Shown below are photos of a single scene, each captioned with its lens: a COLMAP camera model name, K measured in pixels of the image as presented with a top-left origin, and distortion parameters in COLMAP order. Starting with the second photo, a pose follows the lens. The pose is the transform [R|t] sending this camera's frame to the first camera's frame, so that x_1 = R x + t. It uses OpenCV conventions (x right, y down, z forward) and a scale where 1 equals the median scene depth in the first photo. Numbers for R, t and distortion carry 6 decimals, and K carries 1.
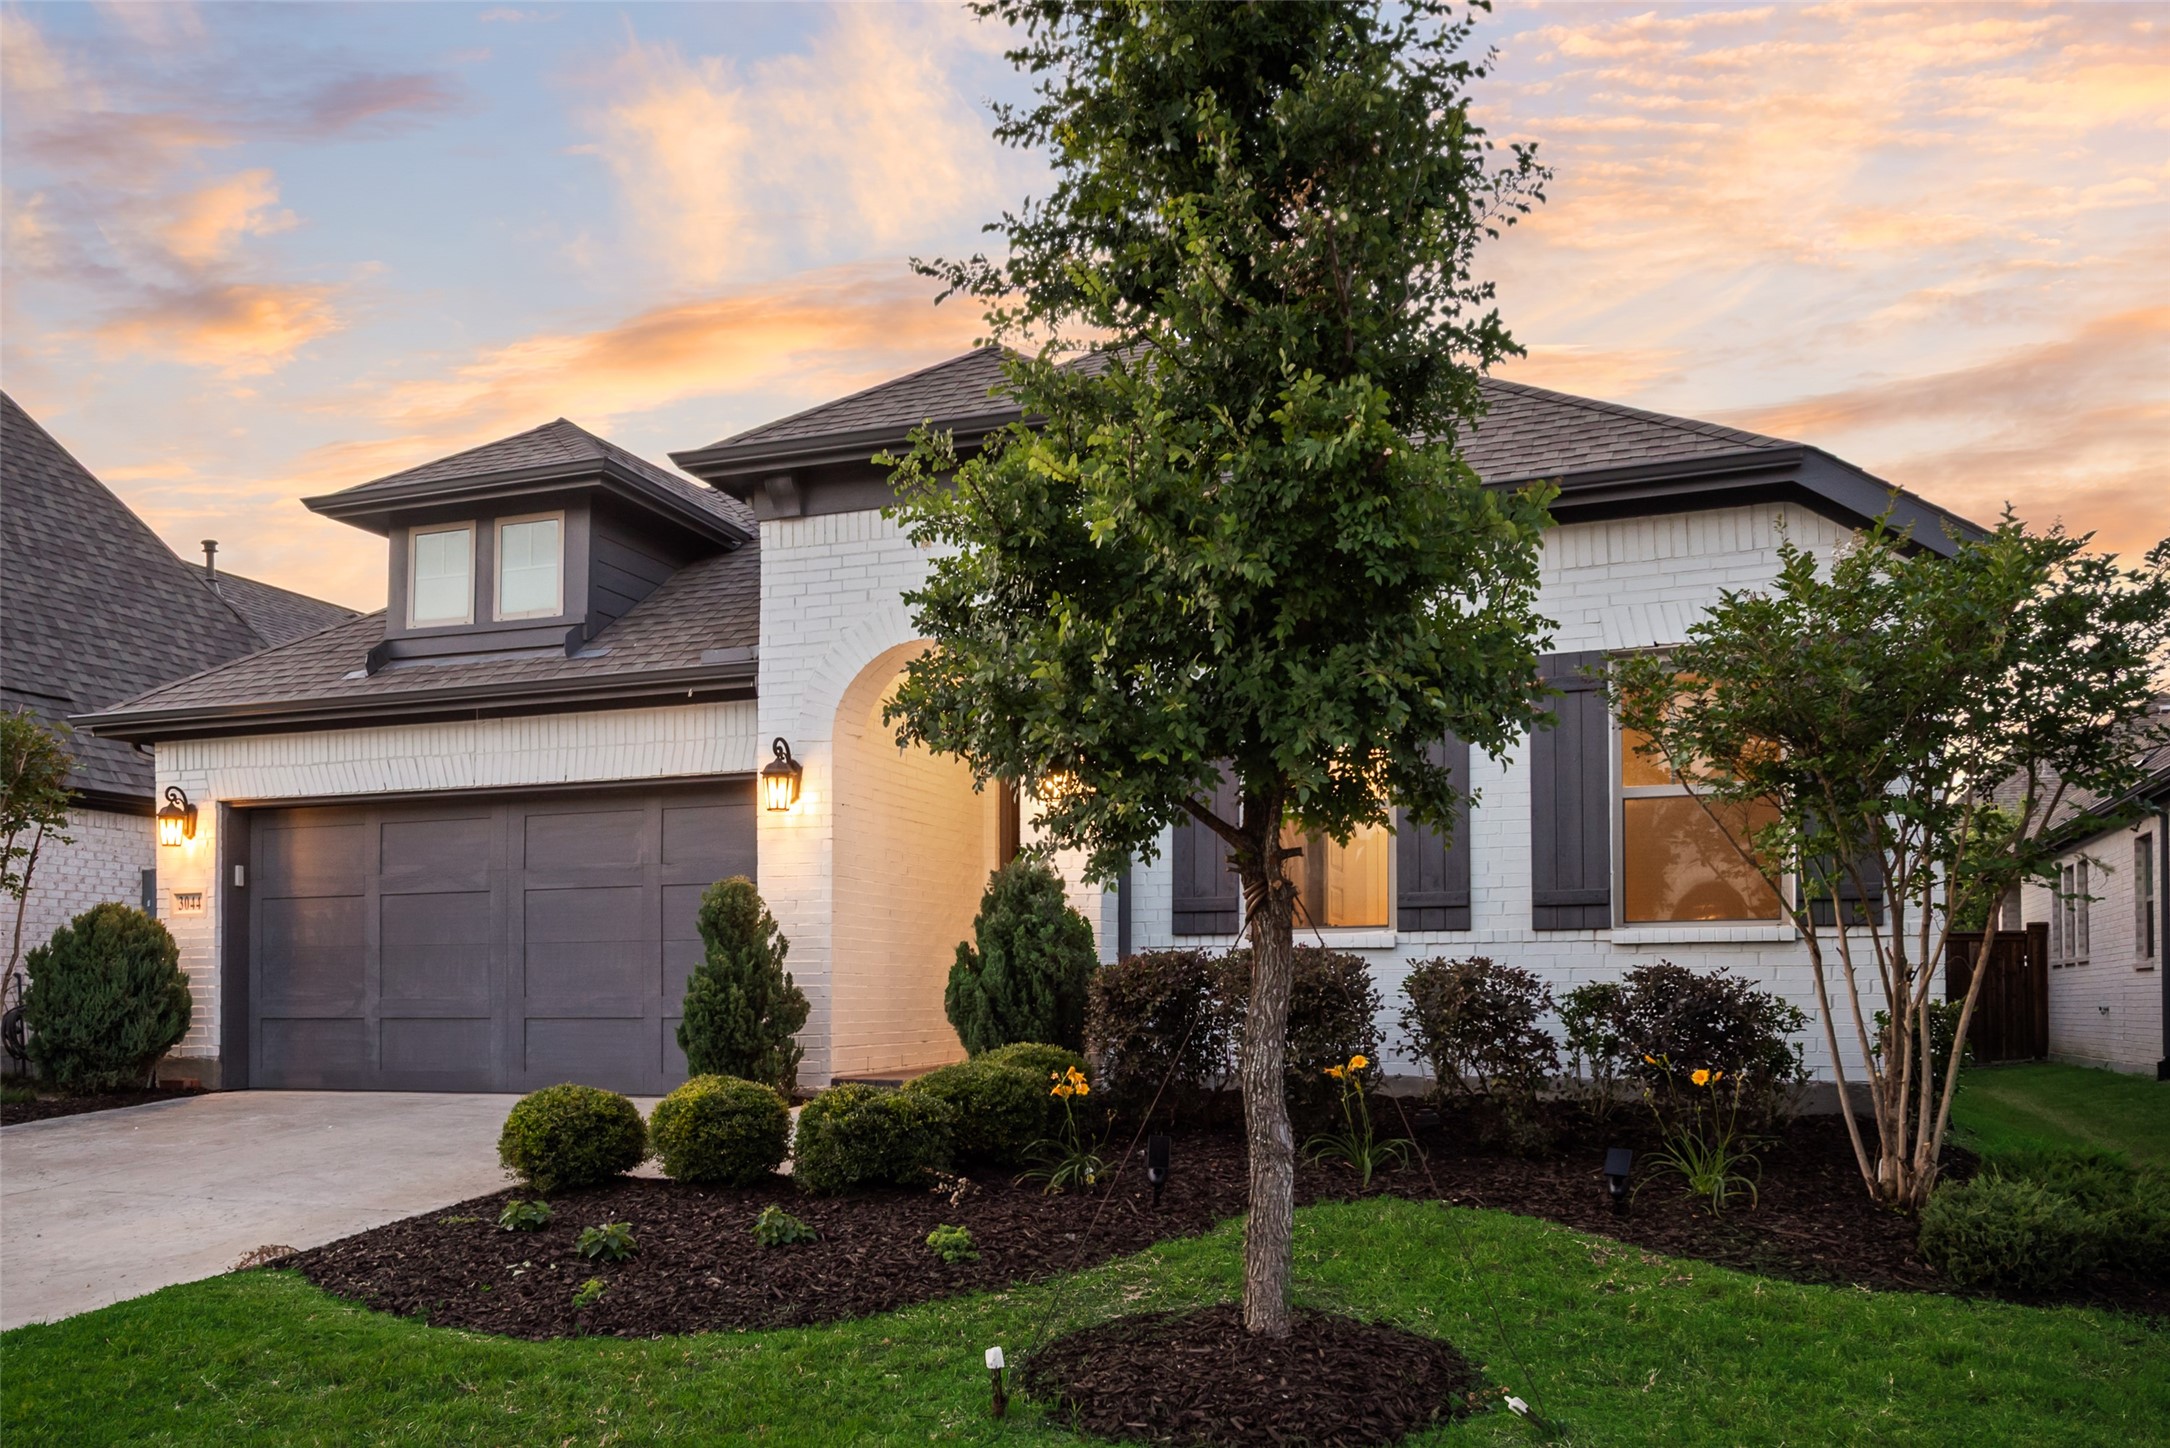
lens RADIAL K [[1059.1, 0, 1086.2], [0, 1059.1, 733.6], [0, 0, 1]] dist [0.017013, 0.000167]
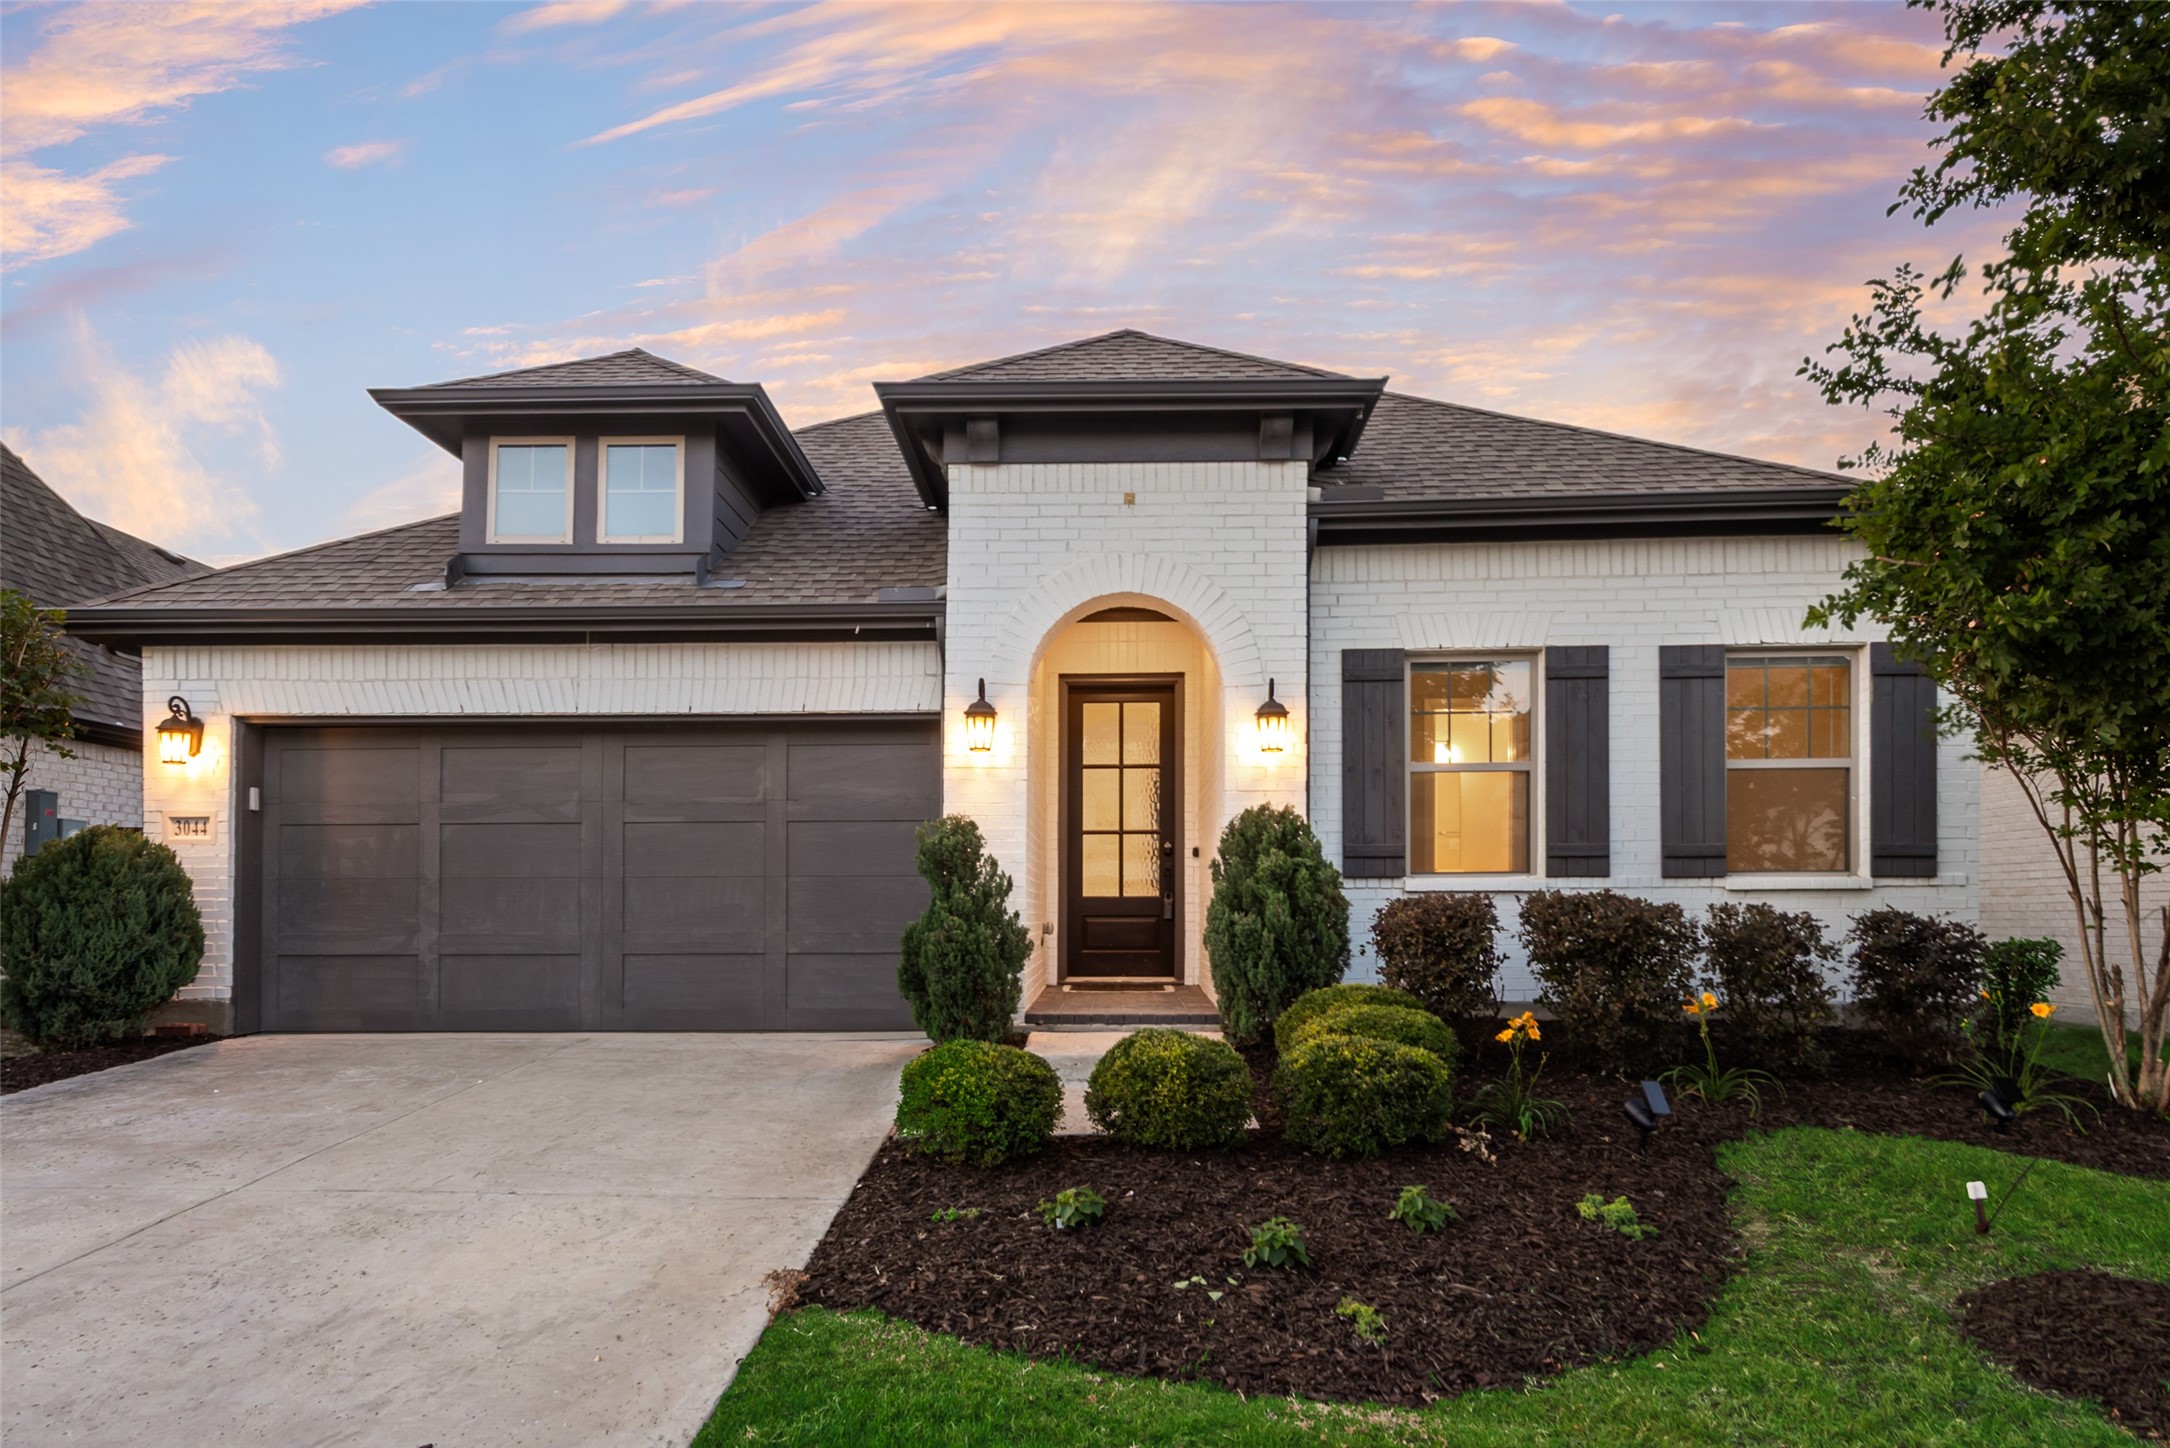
lens RADIAL K [[848.4, 0, 1076.1], [0, 848.4, 723.4], [0, 0, 1]] dist [0.011771, -0.000359]
pose [[0.974154, 0.049582, 0.220375, -0.304116], [-0.052947, 0.998553, 0.009387, 0.027730], [-0.219591, -0.020812, 0.975370, 0.154448]]
